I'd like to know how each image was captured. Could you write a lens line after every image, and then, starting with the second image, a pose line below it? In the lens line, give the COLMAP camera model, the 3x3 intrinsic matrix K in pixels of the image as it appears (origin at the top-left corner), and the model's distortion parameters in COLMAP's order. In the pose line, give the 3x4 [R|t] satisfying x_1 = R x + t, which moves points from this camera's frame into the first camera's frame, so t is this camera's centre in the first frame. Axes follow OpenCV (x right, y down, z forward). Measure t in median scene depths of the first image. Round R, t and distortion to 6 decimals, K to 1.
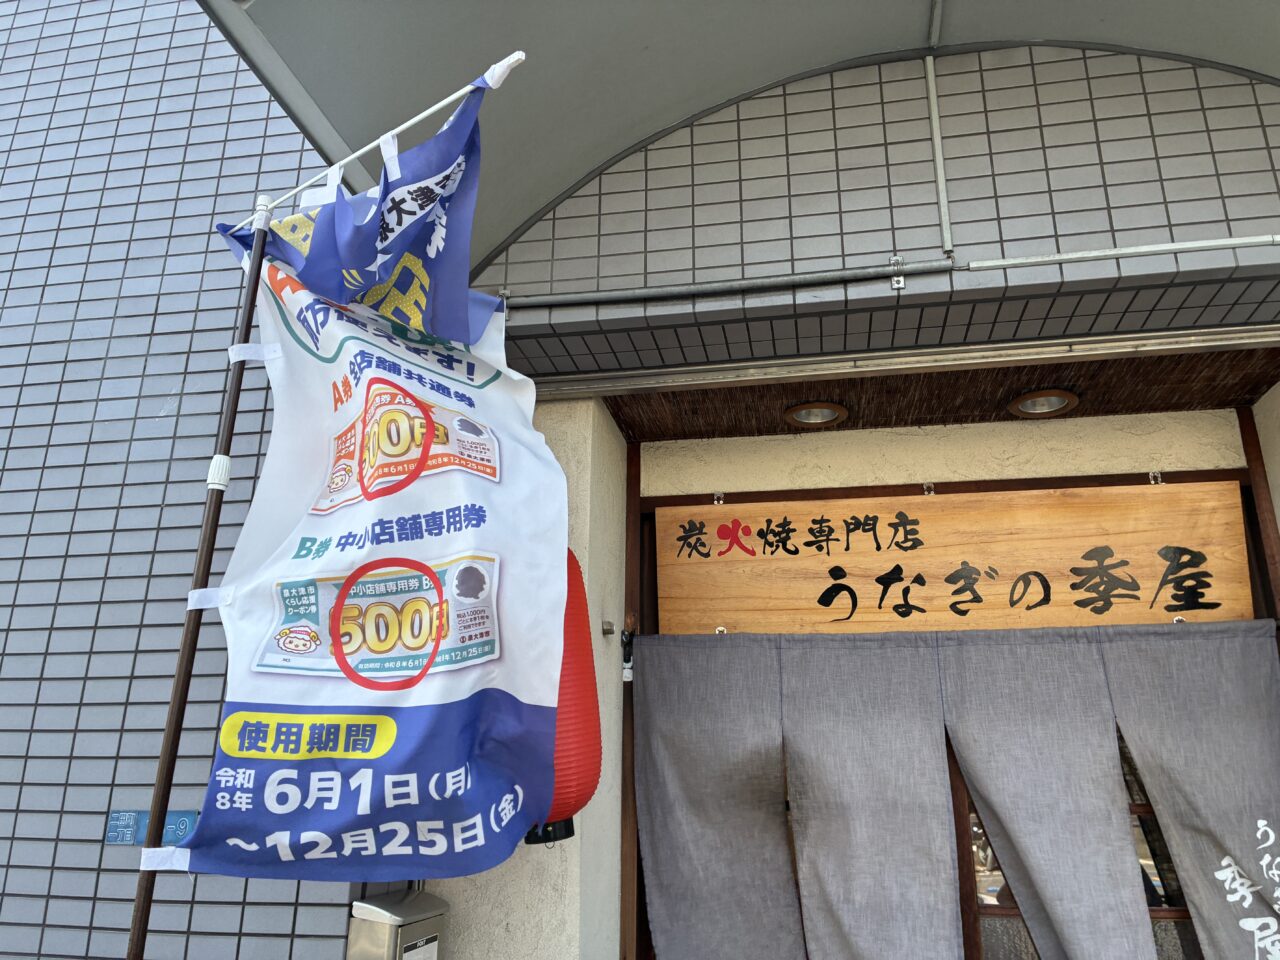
lens RADIAL K [[947.9, 0, 640.0], [0, 947.9, 480.0], [0, 0, 1]] dist [-0.000045, 0.004762]
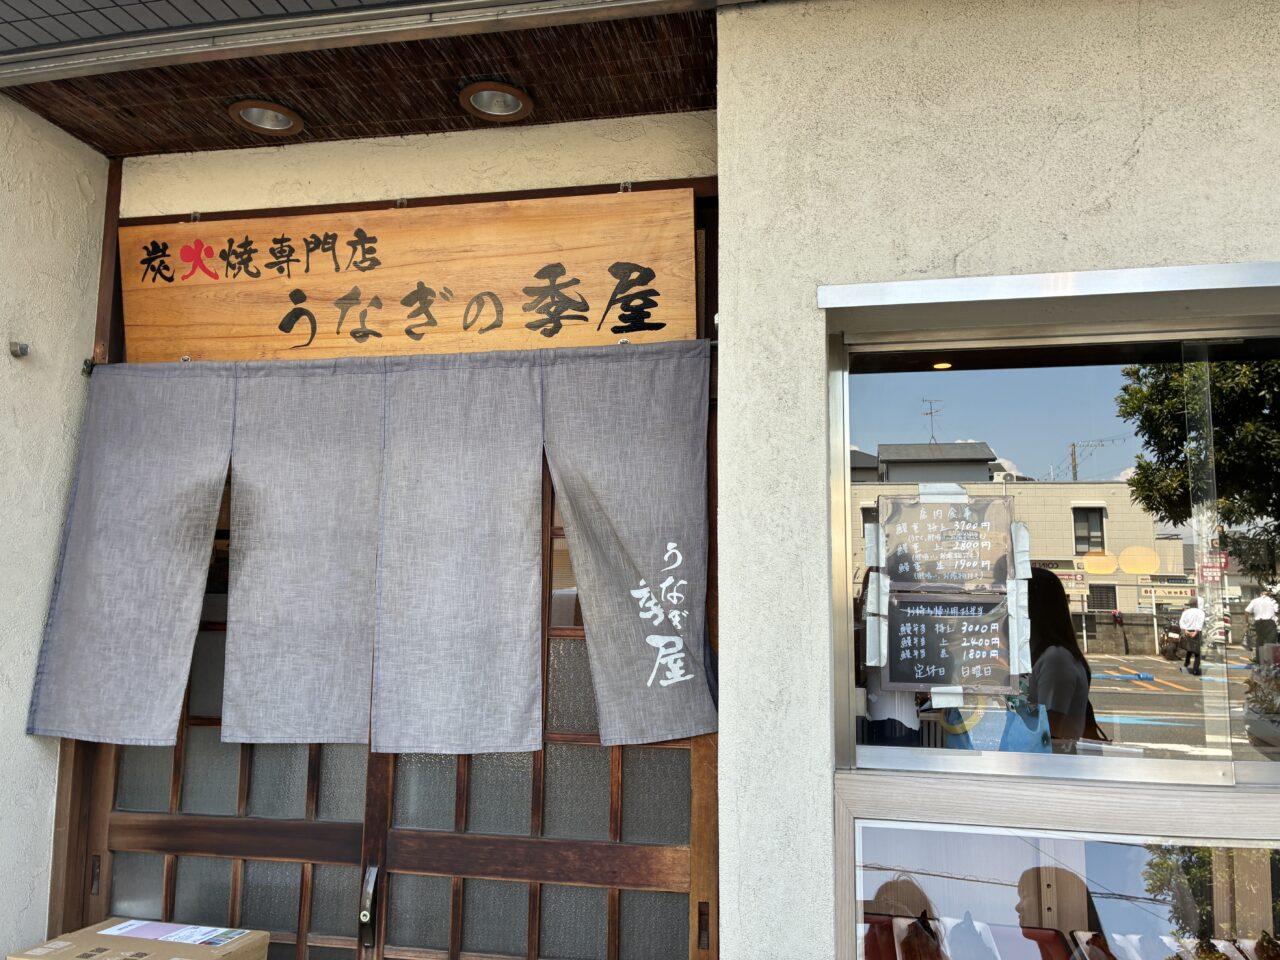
lens RADIAL K [[947.9, 0, 640.0], [0, 947.9, 480.0], [0, 0, 1]] dist [-0.000045, 0.004762]
pose [[0.999947, -0.001416, 0.010174, 0.549098], [-0.000743, 0.977896, 0.209089, 0.081278], [-0.010245, -0.209085, 0.977844, 0.047848]]
